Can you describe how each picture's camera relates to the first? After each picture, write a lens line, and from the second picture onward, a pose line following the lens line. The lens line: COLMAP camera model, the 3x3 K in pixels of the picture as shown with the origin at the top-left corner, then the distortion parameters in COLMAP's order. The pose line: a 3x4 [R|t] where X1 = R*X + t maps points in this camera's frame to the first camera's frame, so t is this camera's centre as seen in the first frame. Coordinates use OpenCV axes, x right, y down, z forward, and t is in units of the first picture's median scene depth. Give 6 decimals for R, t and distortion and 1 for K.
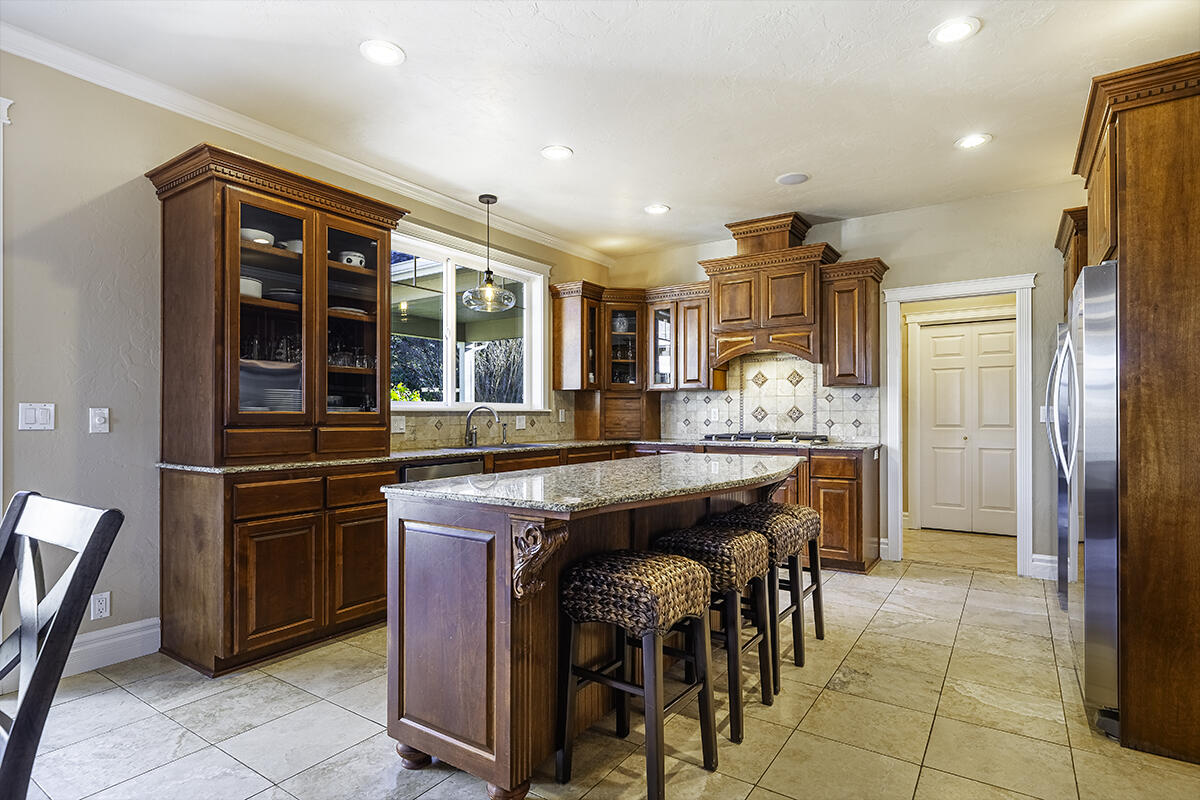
lens RADIAL K [[609.2, 0, 596.3], [0, 609.2, 408.5], [0, 0, 1]] dist [0.000555, -0.000288]
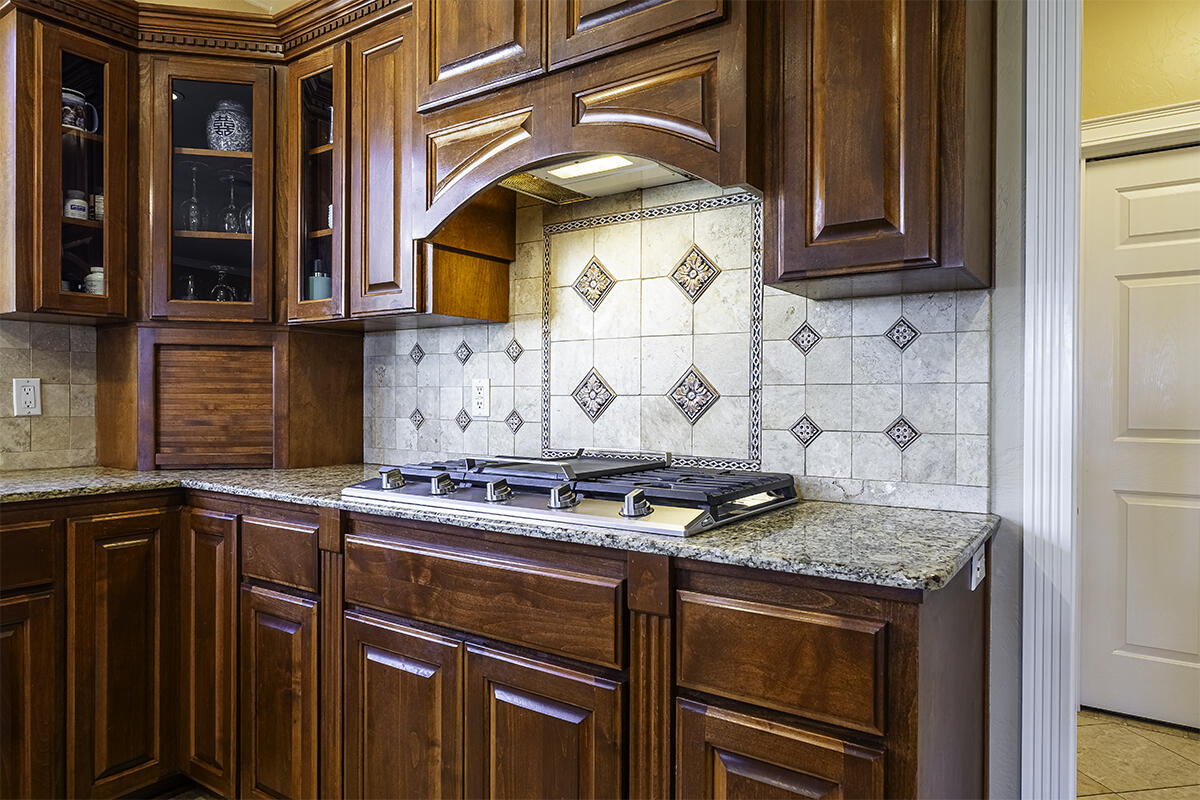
lens RADIAL K [[751.5, 0, 604.4], [0, 751.5, 397.7], [0, 0, 1]] dist [-0.001198, -0.000387]
pose [[0.999991, 0.004082, 0.001445, 0.259517], [-0.004101, 0.999907, 0.013042, 0.005023], [-0.001391, -0.013048, 0.999914, 0.587678]]
